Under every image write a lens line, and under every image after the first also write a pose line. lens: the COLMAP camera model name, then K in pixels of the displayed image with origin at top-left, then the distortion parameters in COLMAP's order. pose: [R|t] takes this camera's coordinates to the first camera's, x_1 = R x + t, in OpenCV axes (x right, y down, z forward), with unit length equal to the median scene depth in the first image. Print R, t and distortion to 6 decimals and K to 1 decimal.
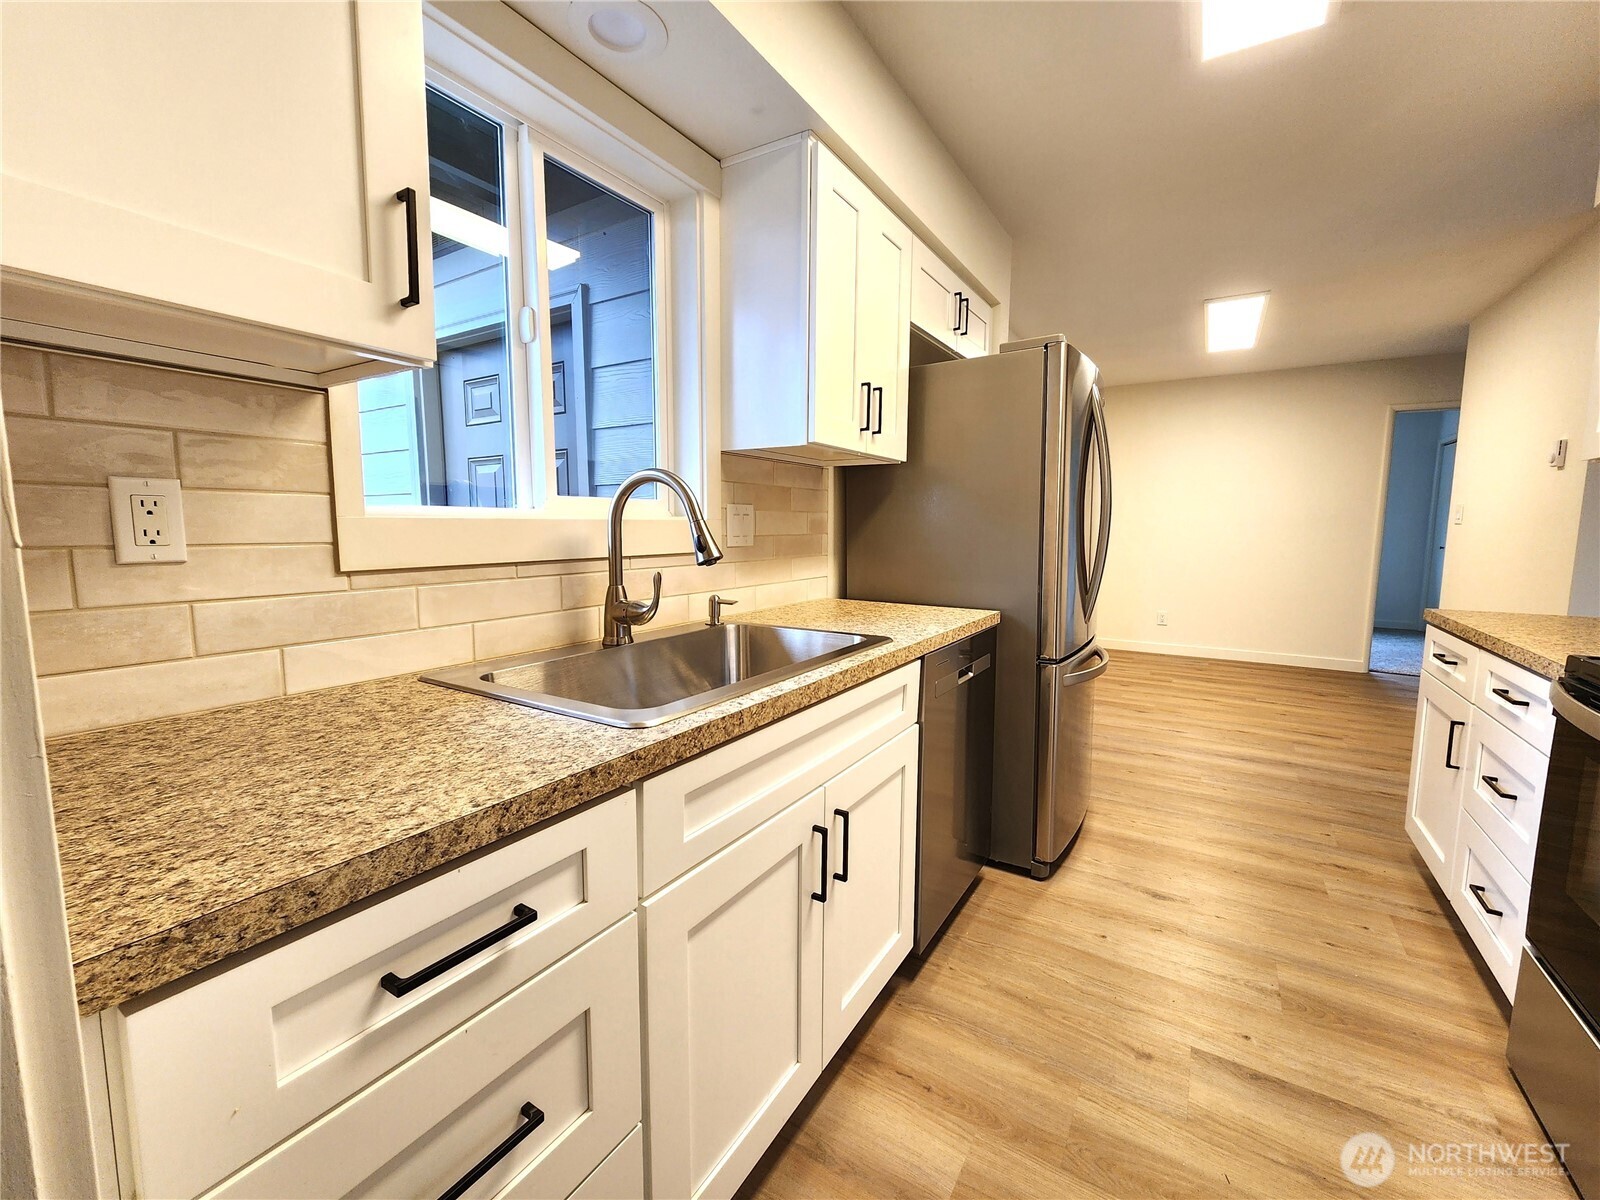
lens RADIAL K [[656.2, 0, 799.4], [0, 656.2, 594.5], [0, 0, 1]] dist [-0.002057, 0.000285]
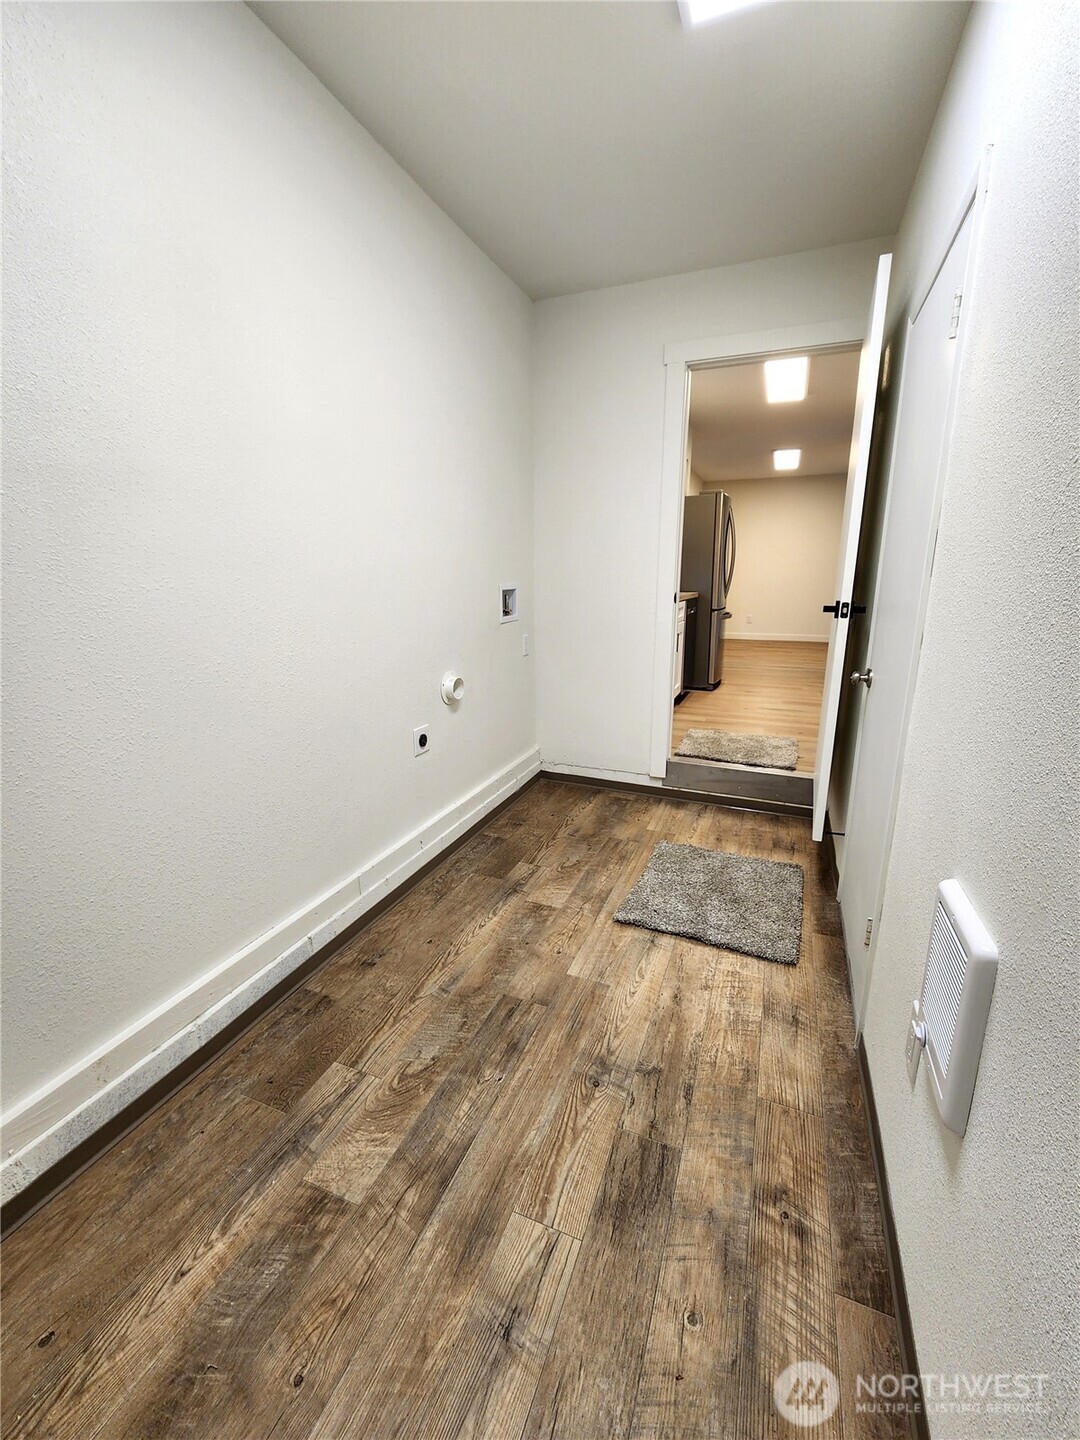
lens RADIAL K [[590.6, 0, 541.5], [0, 590.6, 716.1], [0, 0, 1]] dist [-0.002057, 0.000285]
pose [[0.984493, -0.050565, 0.167981, -1.010209], [0.027817, 0.990440, 0.135107, 0.244102], [-0.173207, -0.128339, 0.976488, -1.769411]]
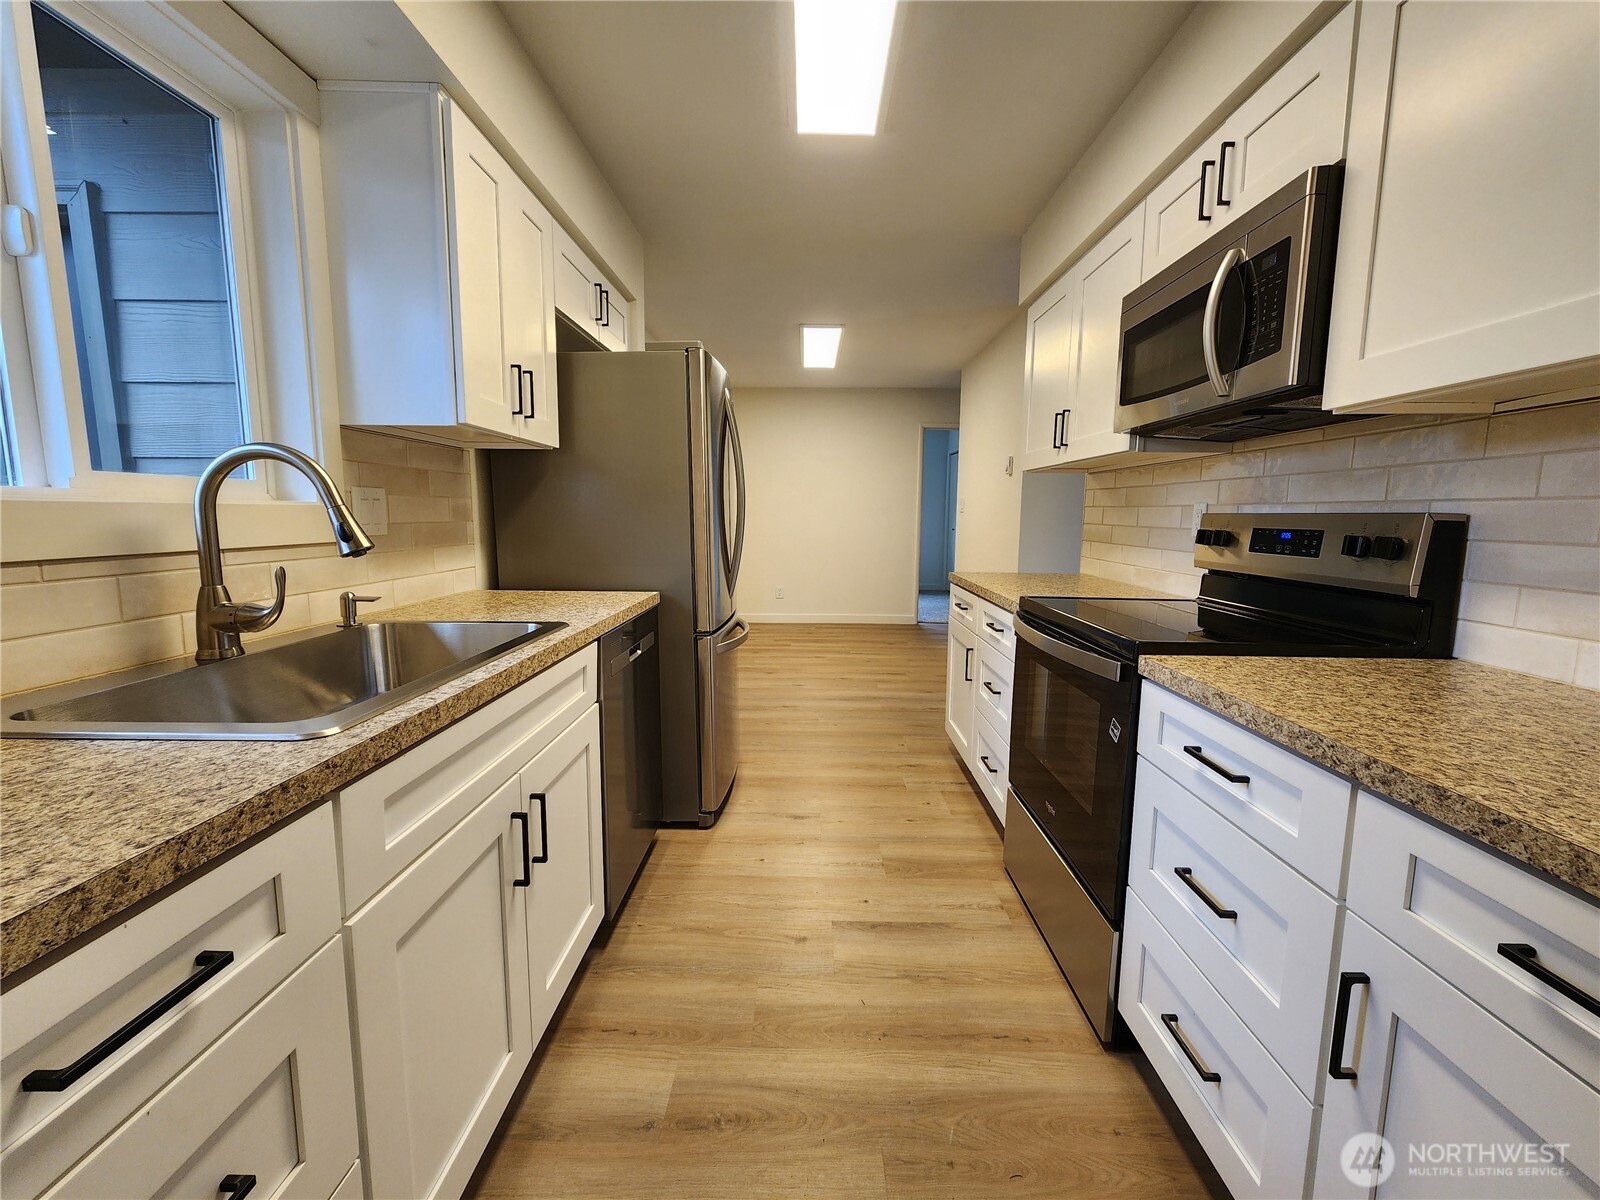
lens RADIAL K [[656.2, 0, 799.6], [0, 656.2, 595.3], [0, 0, 1]] dist [-0.002057, 0.000285]
pose [[0.853960, -0.061999, 0.516631, -0.070662], [0.051314, 0.998071, 0.034957, 0.006370], [-0.517802, -0.003342, 0.855494, -0.056057]]
